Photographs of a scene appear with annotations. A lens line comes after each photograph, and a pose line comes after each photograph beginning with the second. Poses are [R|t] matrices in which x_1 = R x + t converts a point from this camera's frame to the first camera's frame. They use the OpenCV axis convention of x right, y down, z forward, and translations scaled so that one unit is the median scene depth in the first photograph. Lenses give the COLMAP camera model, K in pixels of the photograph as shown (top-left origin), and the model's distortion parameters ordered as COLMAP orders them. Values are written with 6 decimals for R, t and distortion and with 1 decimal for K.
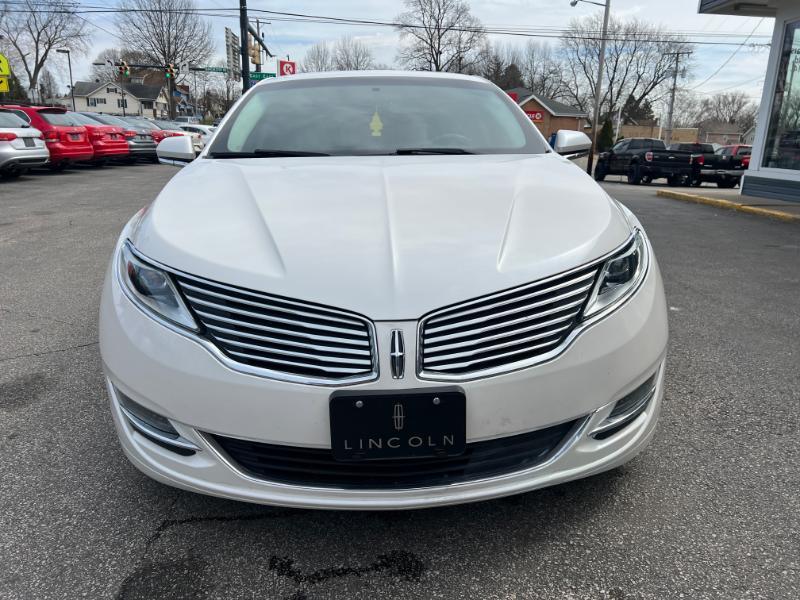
lens RADIAL K [[600.5, 0, 404.6], [0, 600.5, 305.6], [0, 0, 1]] dist [0.045453, -0.049358]
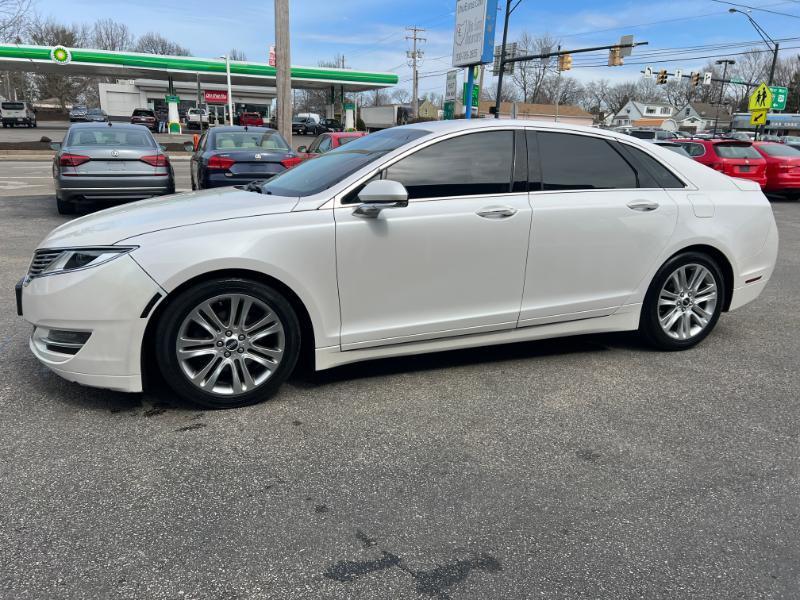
lens RADIAL K [[600.5, 0, 399.2], [0, 600.5, 299.2], [0, 0, 1]] dist [0.045453, -0.049358]
pose [[0.310483, 0.233114, -0.921552, 0.070373], [-0.280980, 0.948650, 0.145303, -0.014424], [0.908103, 0.213824, 0.360040, 0.039886]]
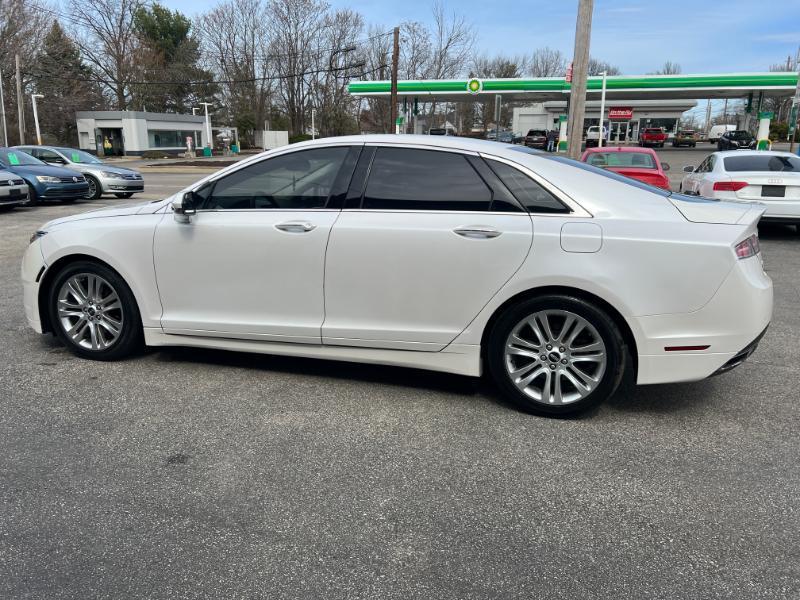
lens RADIAL K [[600.5, 0, 401.6], [0, 600.5, 304.5], [0, 0, 1]] dist [0.045453, -0.049358]
pose [[-0.335753, 0.214166, -0.917280, 0.070413], [-0.273448, 0.909712, 0.312489, -0.032266], [0.901386, 0.355747, -0.246875, 0.098522]]
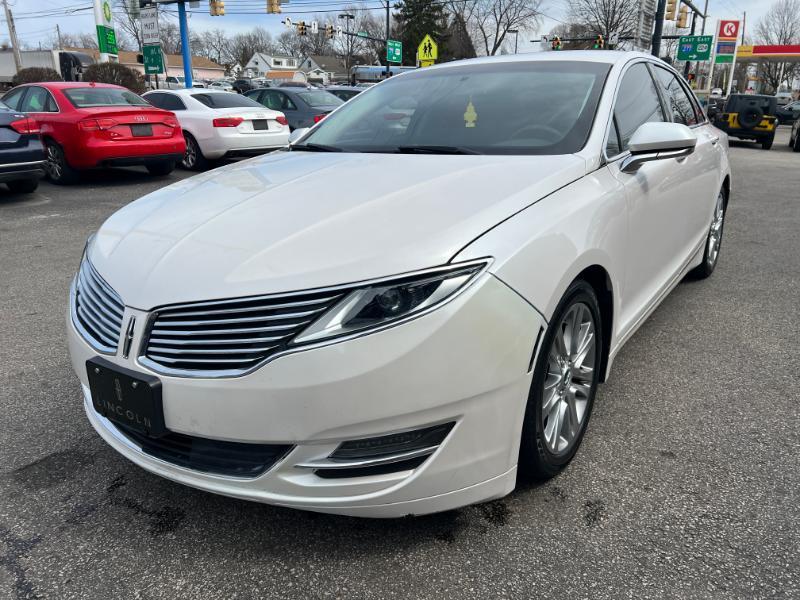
lens RADIAL K [[600.5, 0, 408.0], [0, 600.5, 301.5], [0, 0, 1]] dist [0.045453, -0.049358]
pose [[0.789692, 0.177938, -0.587133, 0.029245], [-0.154747, 0.983843, 0.090032, -0.004725], [0.593667, 0.019759, 0.804469, 0.010283]]
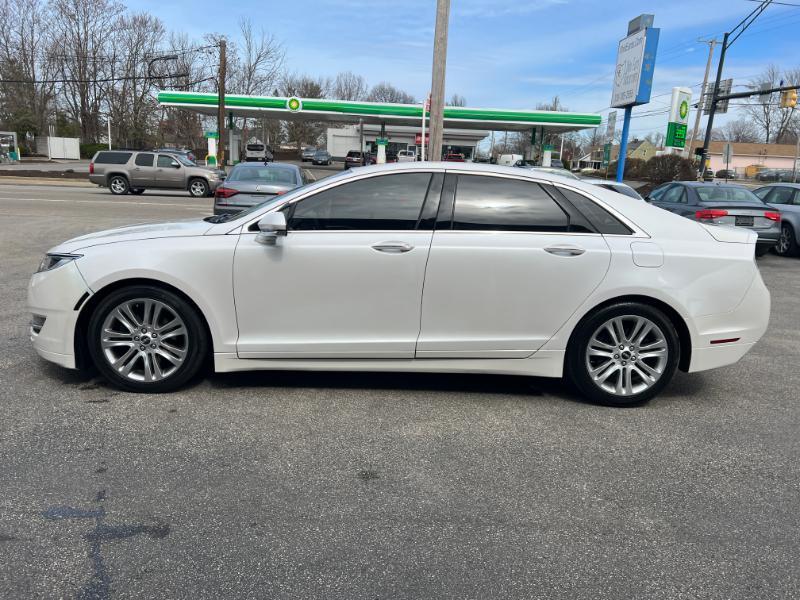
lens RADIAL K [[600.5, 0, 402.1], [0, 600.5, 301.3], [0, 0, 1]] dist [0.045453, -0.049358]
pose [[-0.023564, 0.190201, -0.981462, 0.080606], [-0.316329, 0.929875, 0.187798, -0.024002], [0.948357, 0.314890, 0.038254, 0.069959]]
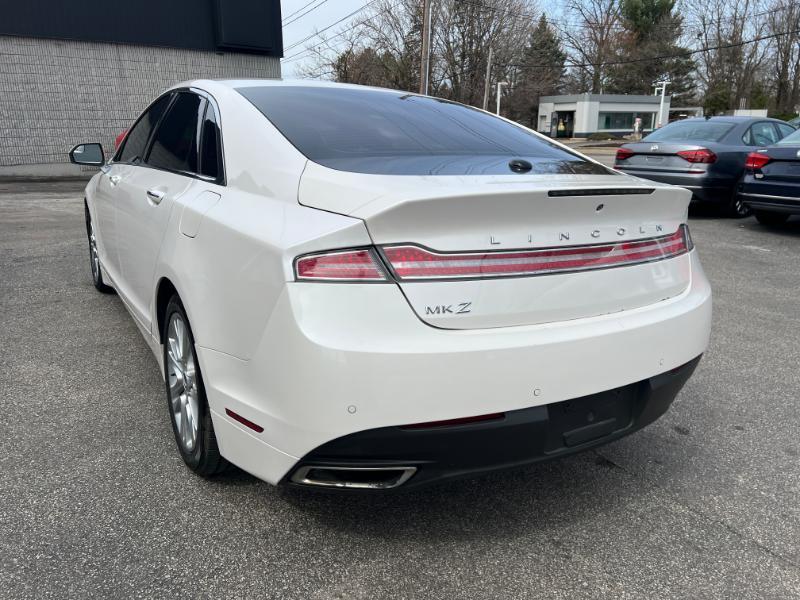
lens RADIAL K [[600.5, 0, 404.5], [0, 600.5, 297.8], [0, 0, 1]] dist [0.045453, -0.049358]
pose [[-0.881292, 0.101993, -0.461435, 0.017653], [-0.154352, 0.860755, 0.485052, -0.040838], [0.446654, 0.498696, -0.742834, 0.134364]]
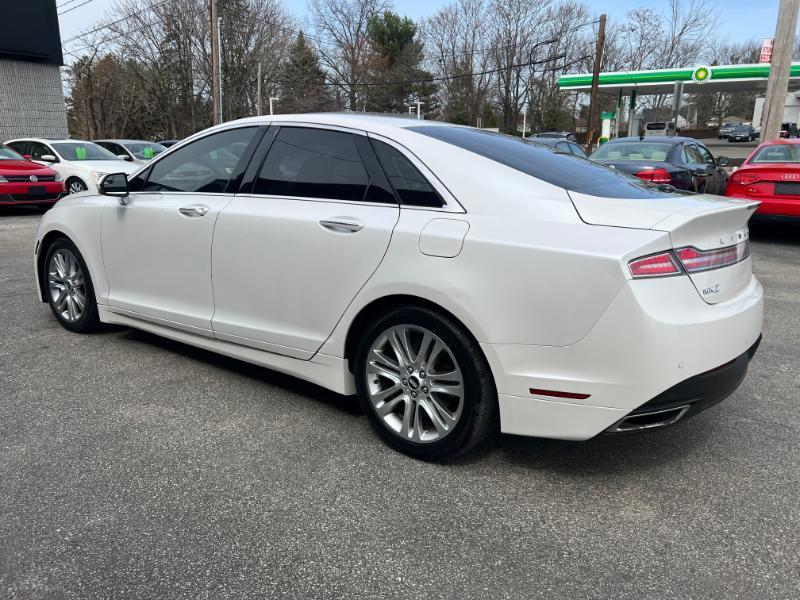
lens RADIAL K [[600.5, 0, 407.3], [0, 600.5, 299.6], [0, 0, 1]] dist [0.045453, -0.049358]
pose [[-0.633953, 0.168218, -0.754856, 0.047585], [-0.234002, 0.888583, 0.394541, -0.037818], [0.737121, 0.426758, -0.523956, 0.121082]]
